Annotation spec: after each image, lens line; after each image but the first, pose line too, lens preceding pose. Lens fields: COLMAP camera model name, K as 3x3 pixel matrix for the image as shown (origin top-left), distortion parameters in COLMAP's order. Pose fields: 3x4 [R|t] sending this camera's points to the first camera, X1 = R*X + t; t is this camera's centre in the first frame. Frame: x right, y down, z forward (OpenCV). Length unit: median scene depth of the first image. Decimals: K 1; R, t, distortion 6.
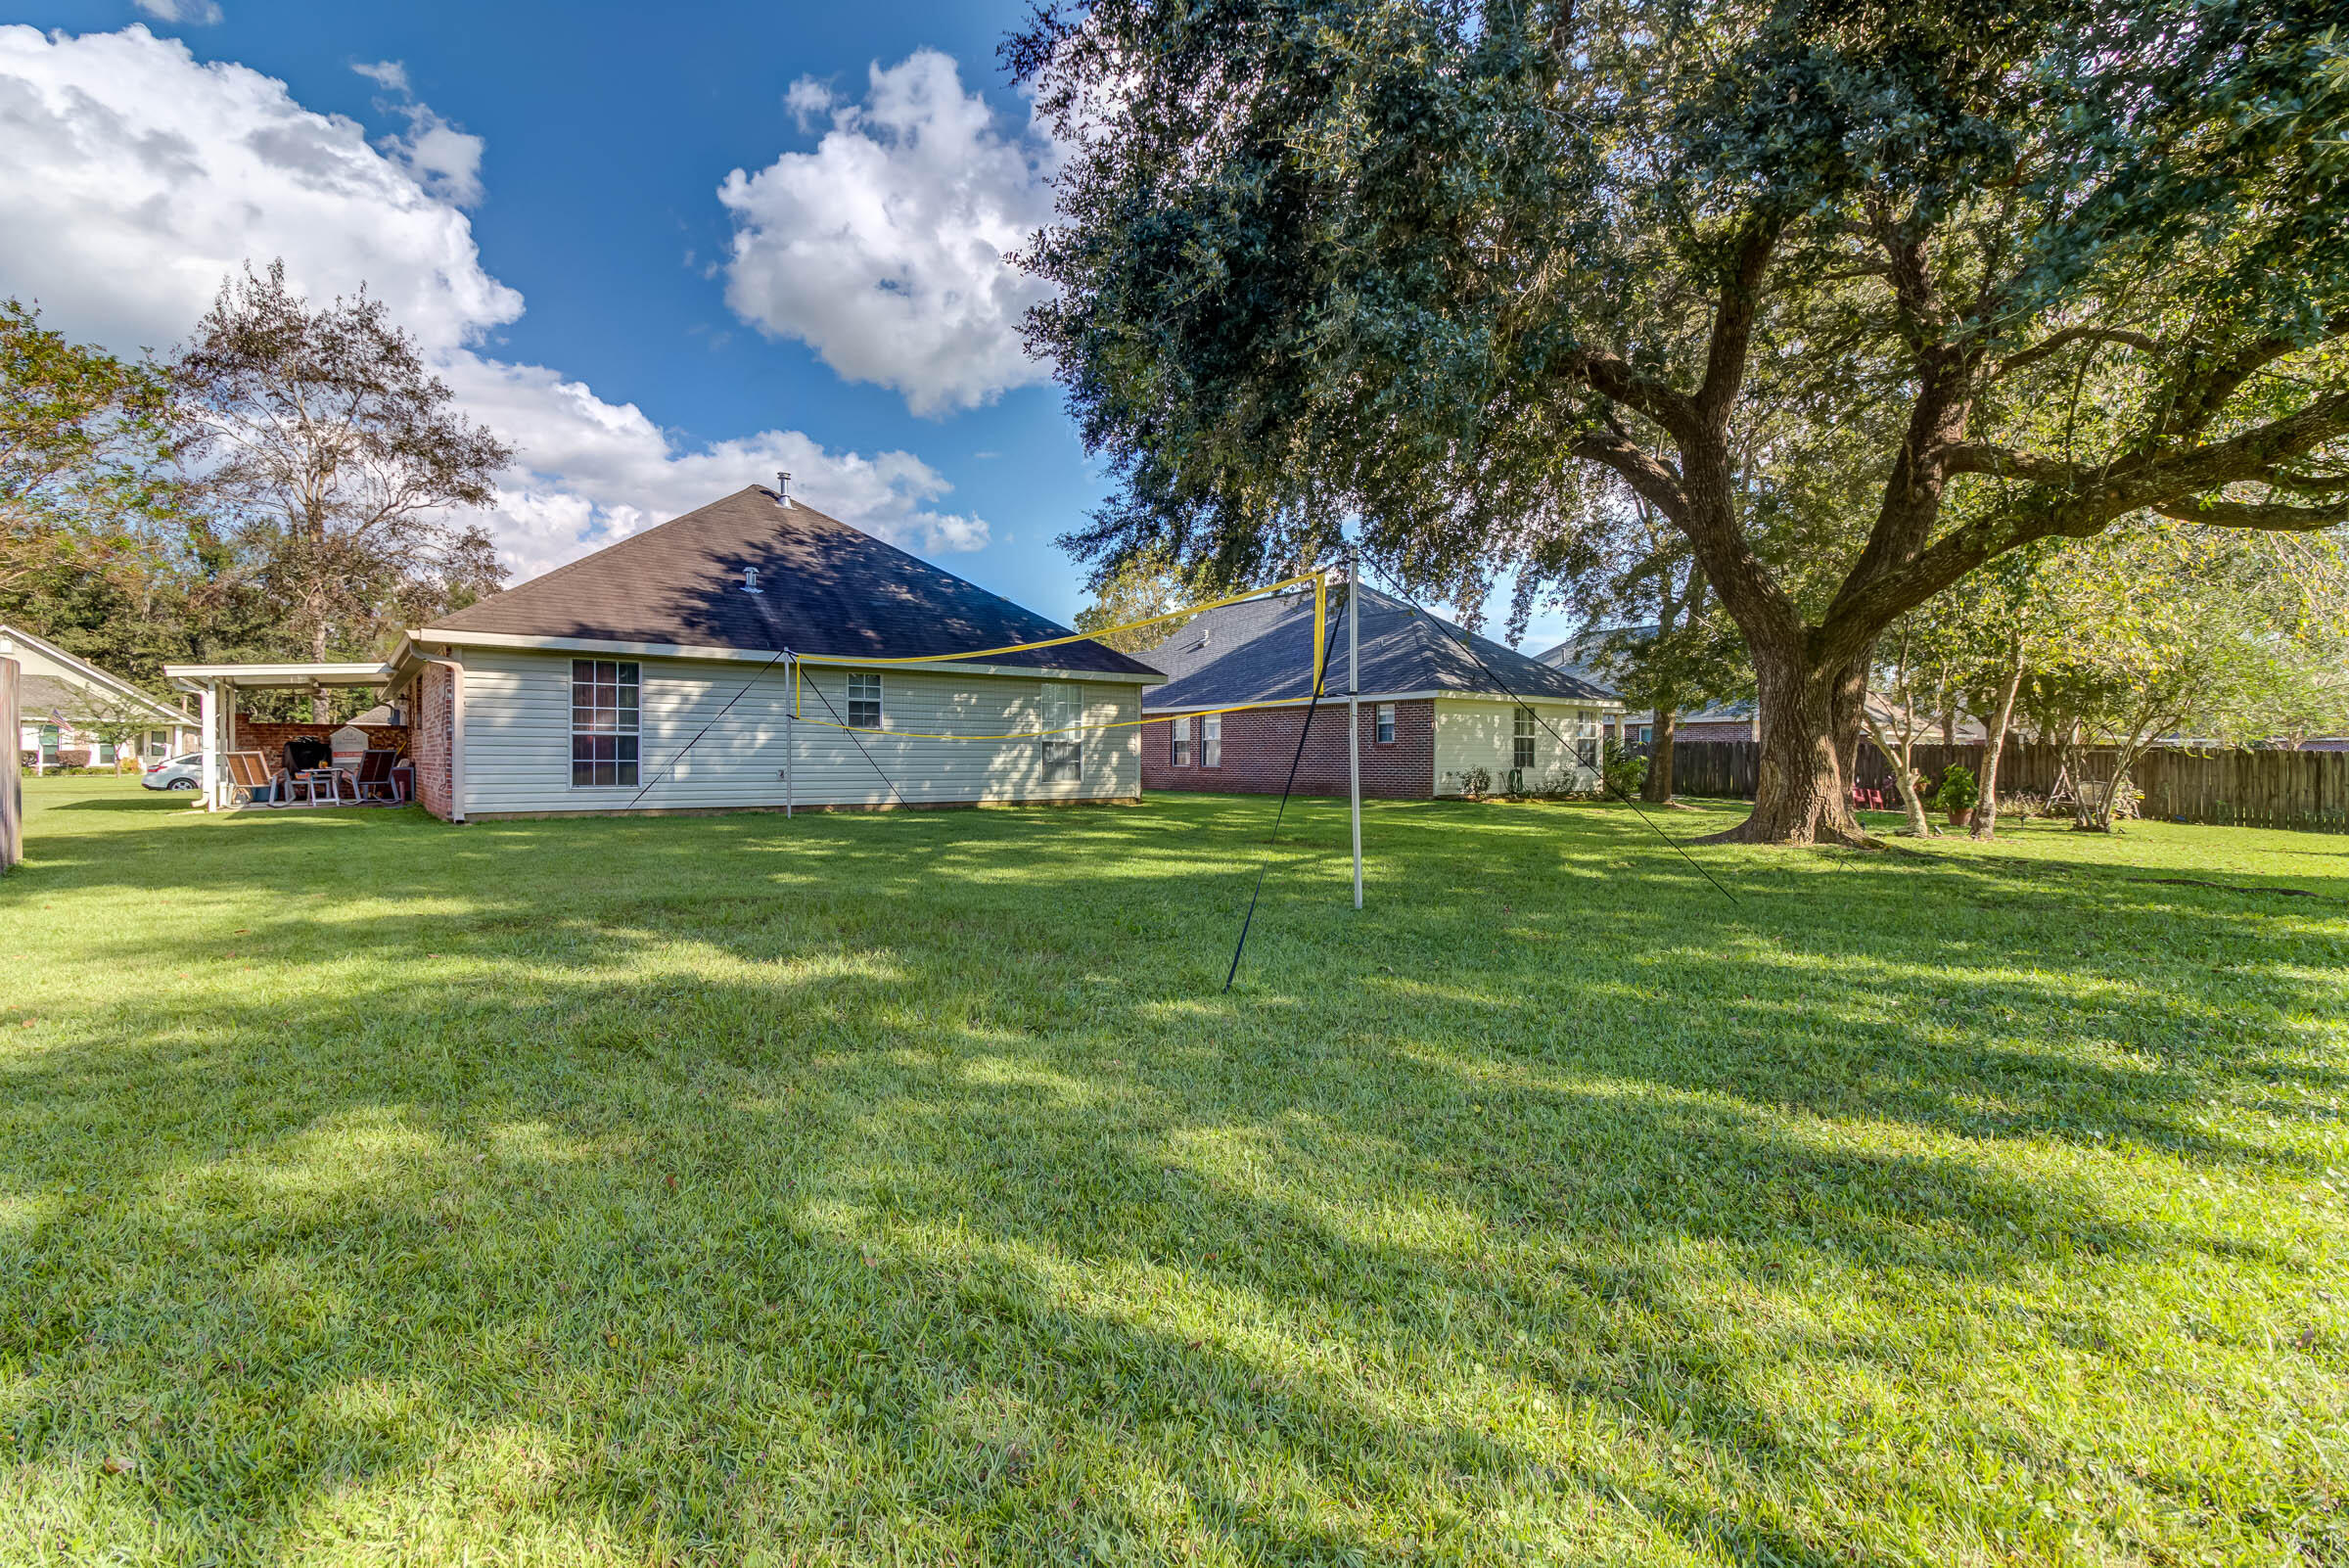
lens RADIAL K [[1071.9, 0, 1162.1], [0, 1071.9, 790.1], [0, 0, 1]] dist [0.000691, -0.001777]
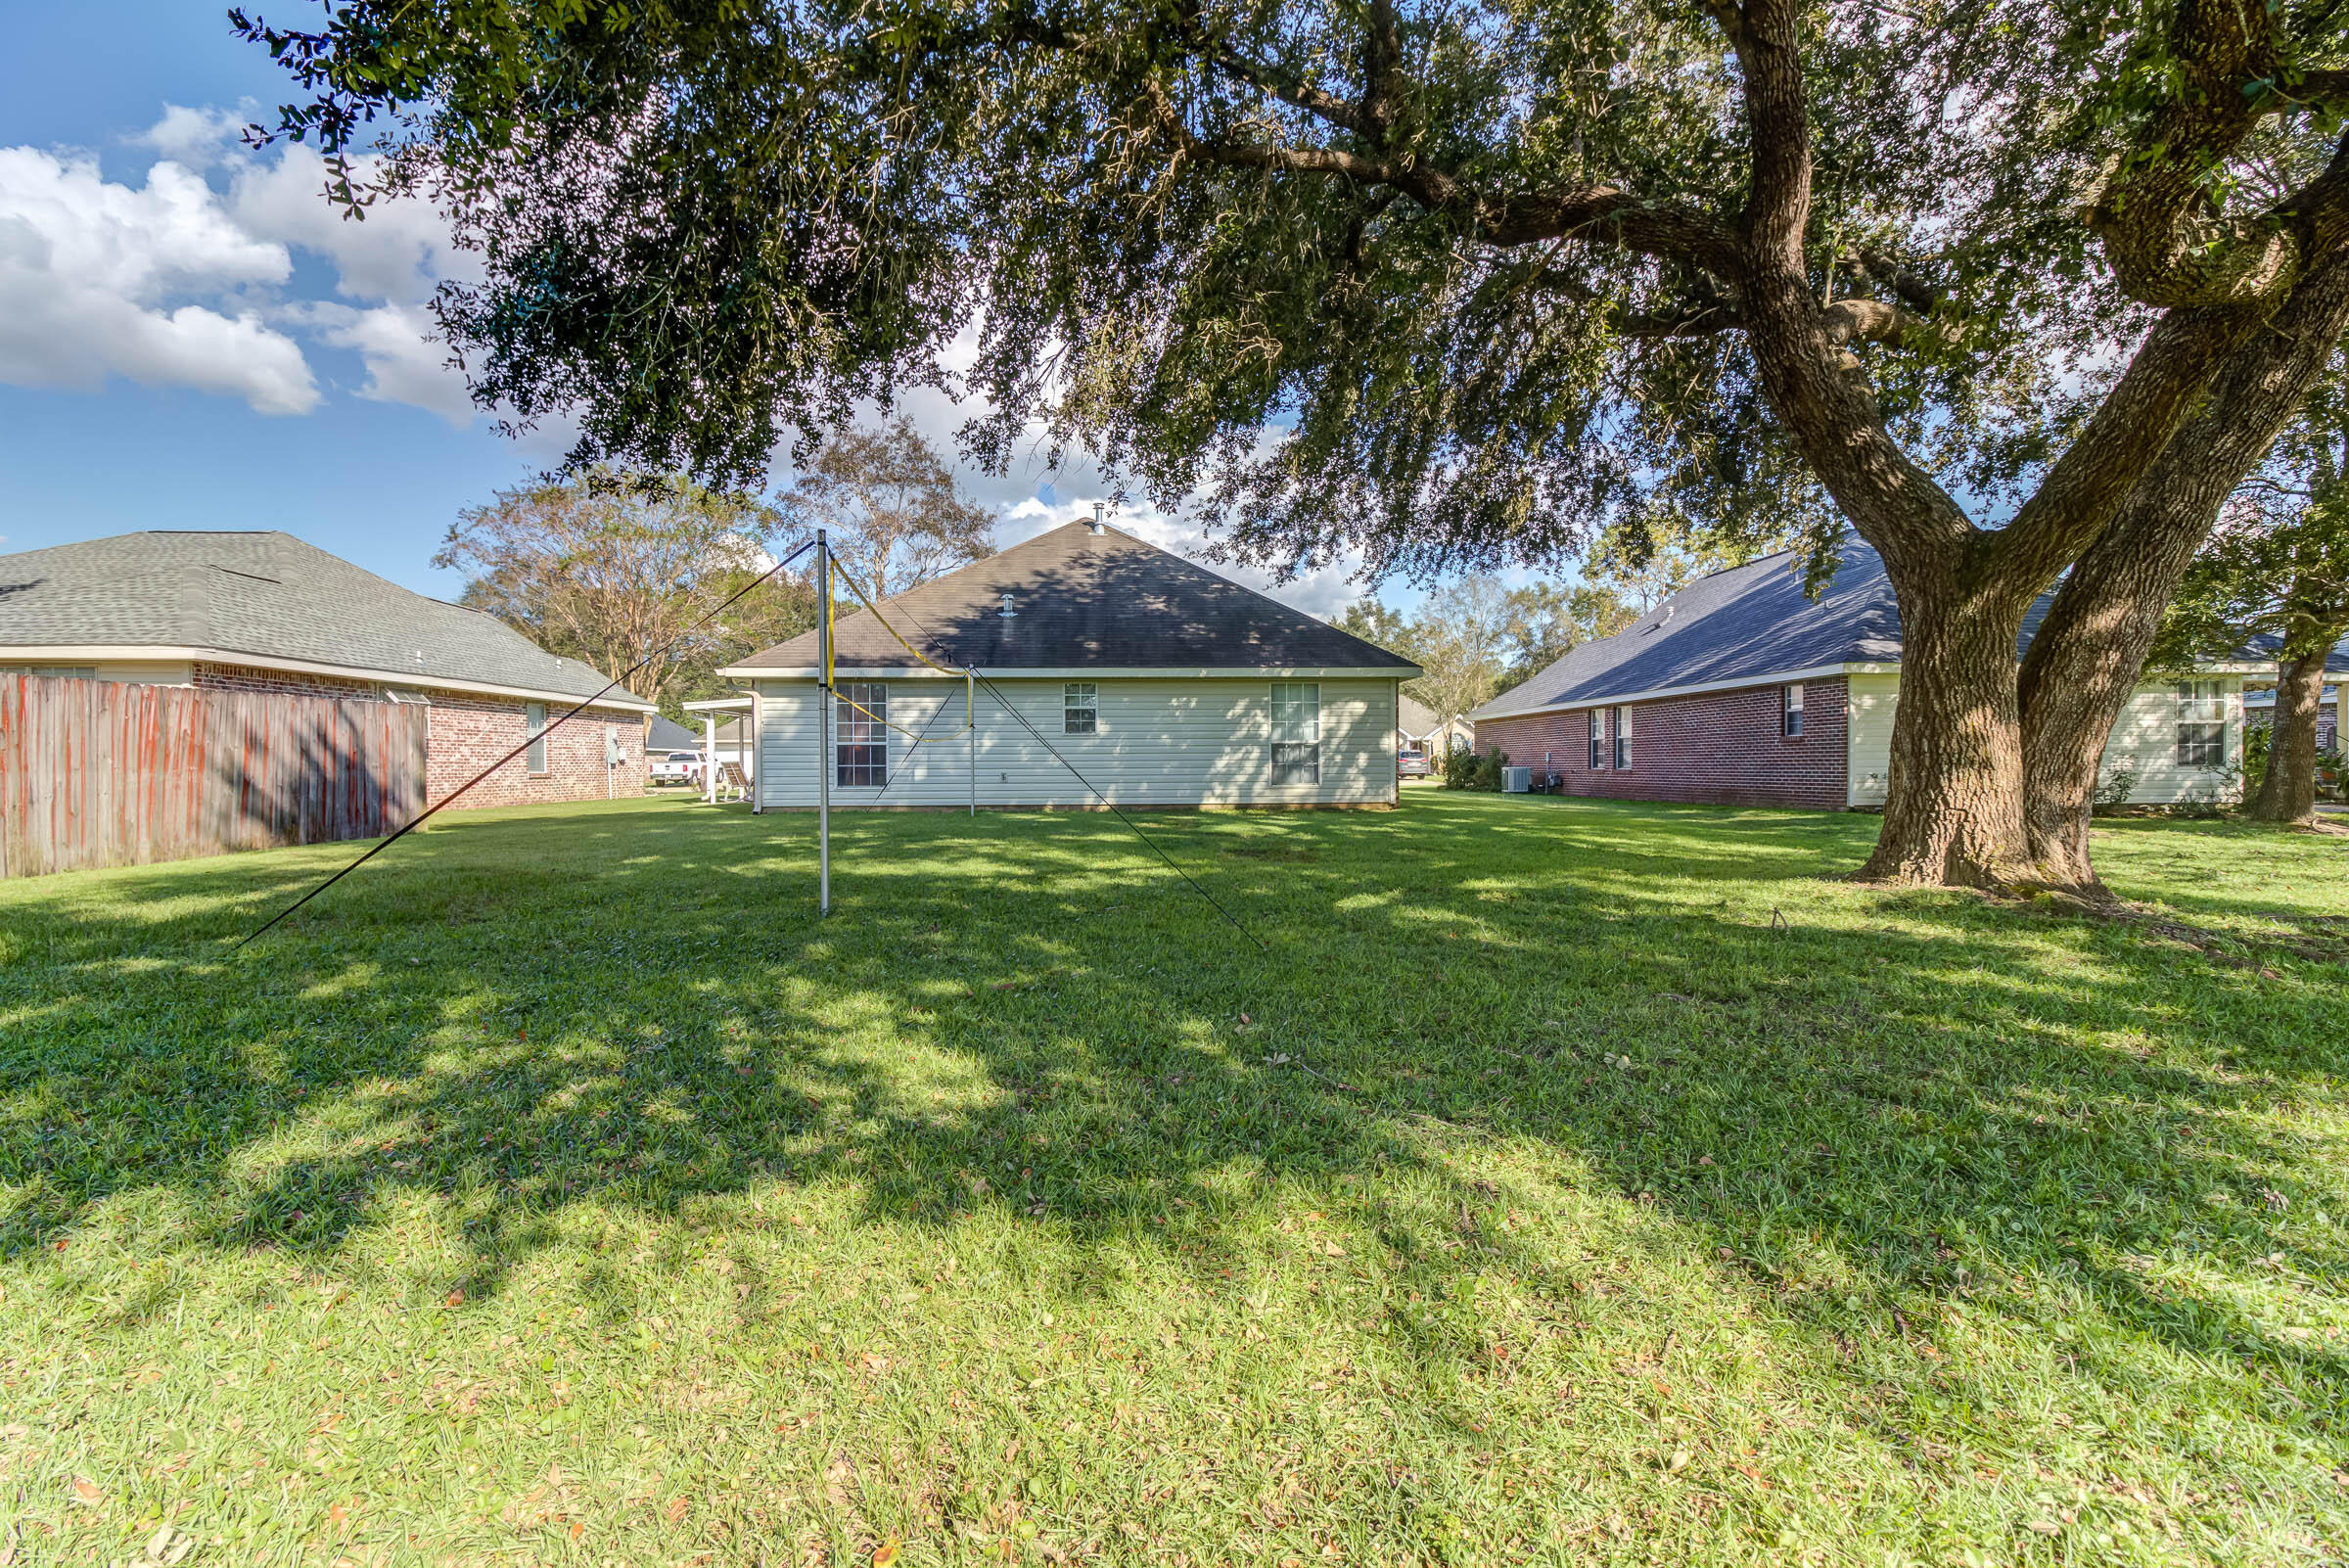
lens RADIAL K [[1071.9, 0, 1167.5], [0, 1071.9, 778.2], [0, 0, 1]] dist [0.000691, -0.001777]
pose [[0.821949, -0.000500, -0.569560, 0.367564], [-0.008629, 0.999874, -0.013330, 0.000300], [0.569495, 0.015871, 0.821841, 0.154169]]
